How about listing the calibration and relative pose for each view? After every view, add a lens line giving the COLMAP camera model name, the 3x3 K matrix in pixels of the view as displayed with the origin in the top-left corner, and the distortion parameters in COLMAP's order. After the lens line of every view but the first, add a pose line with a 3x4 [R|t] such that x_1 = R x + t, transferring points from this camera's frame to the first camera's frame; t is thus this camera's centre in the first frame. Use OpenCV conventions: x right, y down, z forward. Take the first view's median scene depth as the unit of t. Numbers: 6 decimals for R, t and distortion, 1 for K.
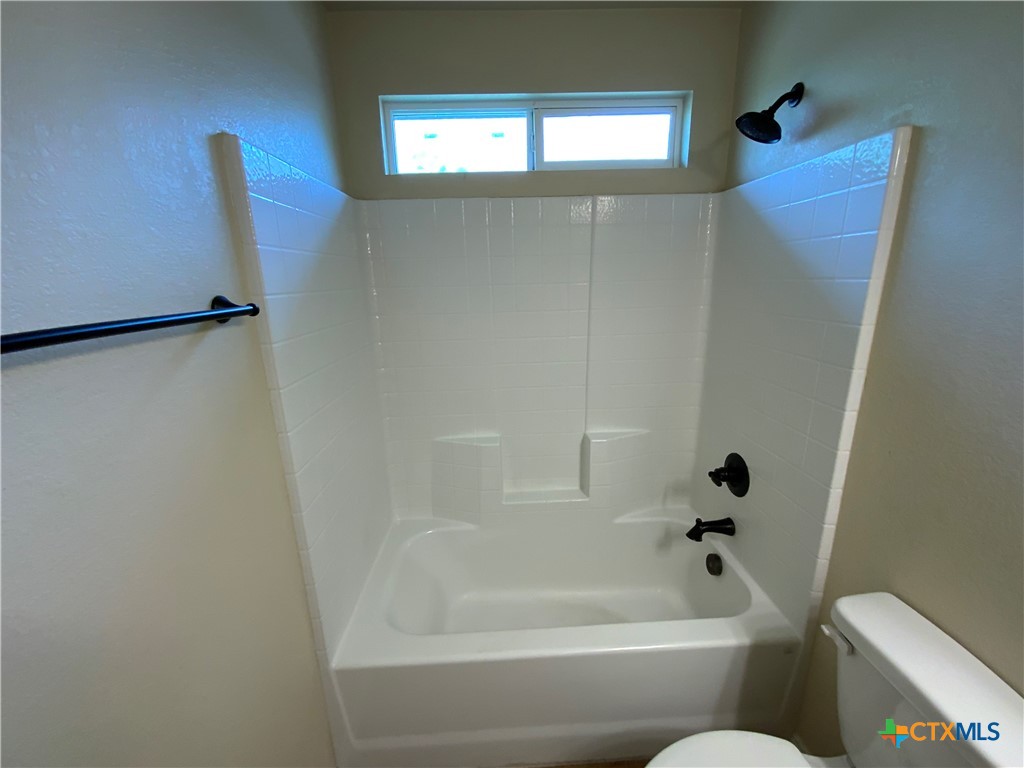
lens RADIAL K [[412.6, 0, 511.4], [0, 412.6, 382.7], [0, 0, 1]] dist [0.031661, -0.023454]
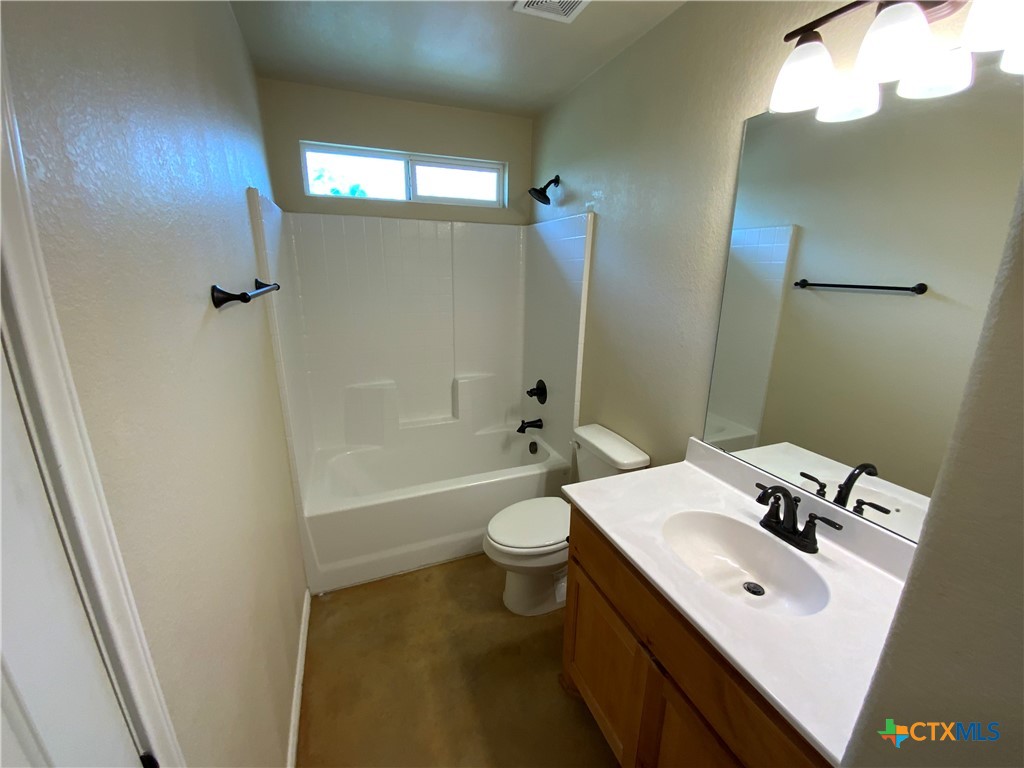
lens RADIAL K [[412.6, 0, 511.4], [0, 412.6, 382.7], [0, 0, 1]] dist [0.031661, -0.023454]
pose [[0.942364, -0.051451, 0.330610, -0.139025], [0.045878, 0.998643, 0.024644, 0.128813], [-0.331430, -0.008056, 0.943446, -0.556127]]
